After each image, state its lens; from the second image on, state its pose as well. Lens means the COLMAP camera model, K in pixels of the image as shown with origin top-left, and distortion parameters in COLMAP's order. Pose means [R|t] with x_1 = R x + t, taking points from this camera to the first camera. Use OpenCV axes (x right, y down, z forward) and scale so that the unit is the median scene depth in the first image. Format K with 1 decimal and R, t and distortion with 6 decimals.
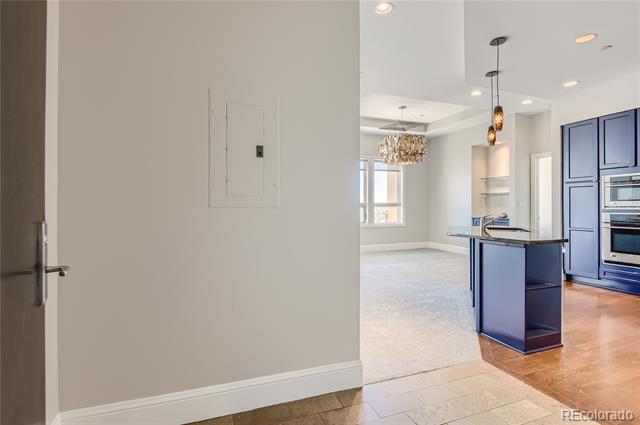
lens RADIAL K [[309.0, 0, 316.0], [0, 309.0, 207.6], [0, 0, 1]] dist [-0.009922, -0.003014]
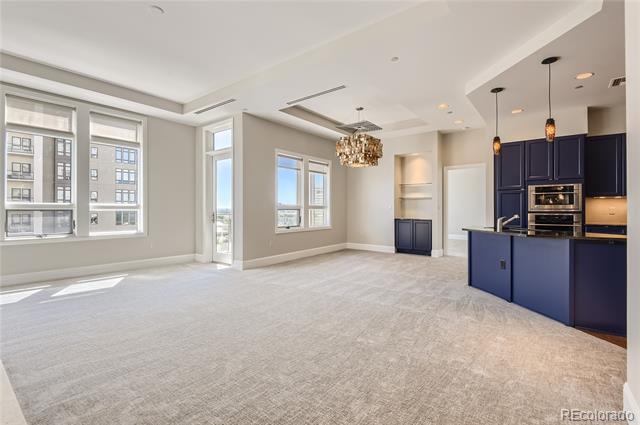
lens RADIAL K [[301.0, 0, 310.7], [0, 301.0, 211.0], [0, 0, 1]] dist [0.000841, -0.008186]
pose [[0.851705, -0.000575, 0.524021, -0.375792], [0.000438, 1.000000, 0.000386, 0.002981], [-0.524021, -0.000099, 0.851705, 0.268766]]
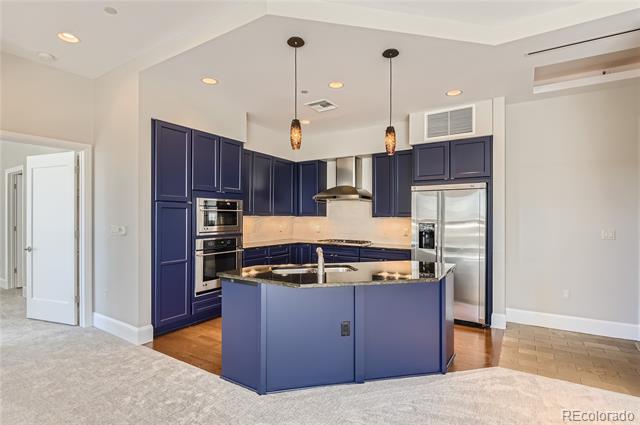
lens RADIAL K [[316.2, 0, 320.4], [0, 316.2, 215.9], [0, 0, 1]] dist [-0.014295, -0.000815]
pose [[-0.610157, -0.004020, 0.792271, -0.002819], [-0.003646, 0.999991, 0.002266, -0.037789], [-0.792272, -0.001506, -0.610166, 0.880899]]
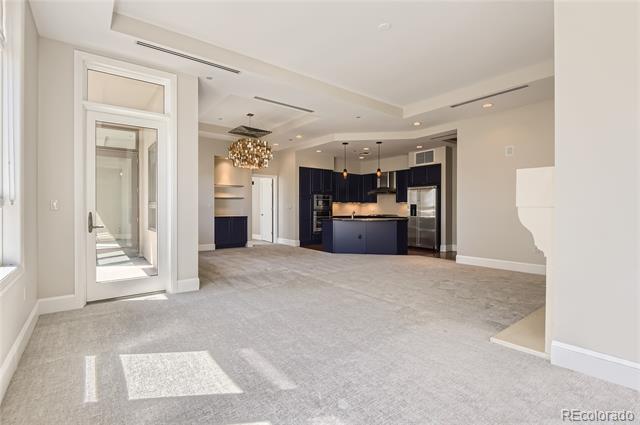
lens RADIAL K [[301.0, 0, 320.5], [0, 301.0, 211.7], [0, 0, 1]] dist [0.000841, -0.008186]
pose [[-0.310762, -0.012952, 0.950400, -0.824998], [-0.003074, 0.999916, 0.012622, -0.004220], [-0.950483, 0.001000, -0.310775, 1.138700]]
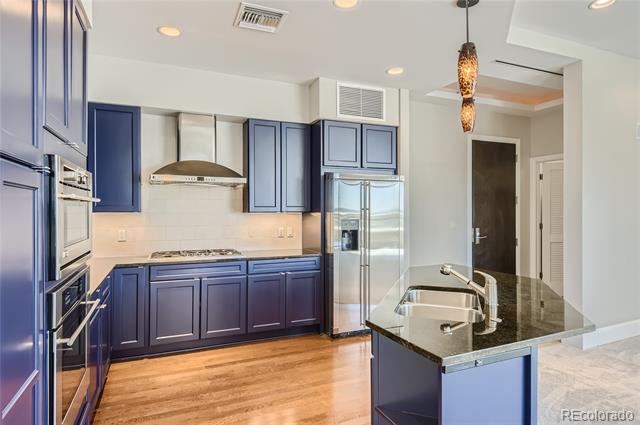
lens RADIAL K [[371.6, 0, 318.7], [0, 371.6, 209.2], [0, 0, 1]] dist [-0.003193, -0.000241]
pose [[-0.997661, -0.001978, -0.068321, 0.506616], [-0.001894, 0.999997, -0.001299, -0.038959], [0.068323, -0.001167, -0.997663, 0.927989]]
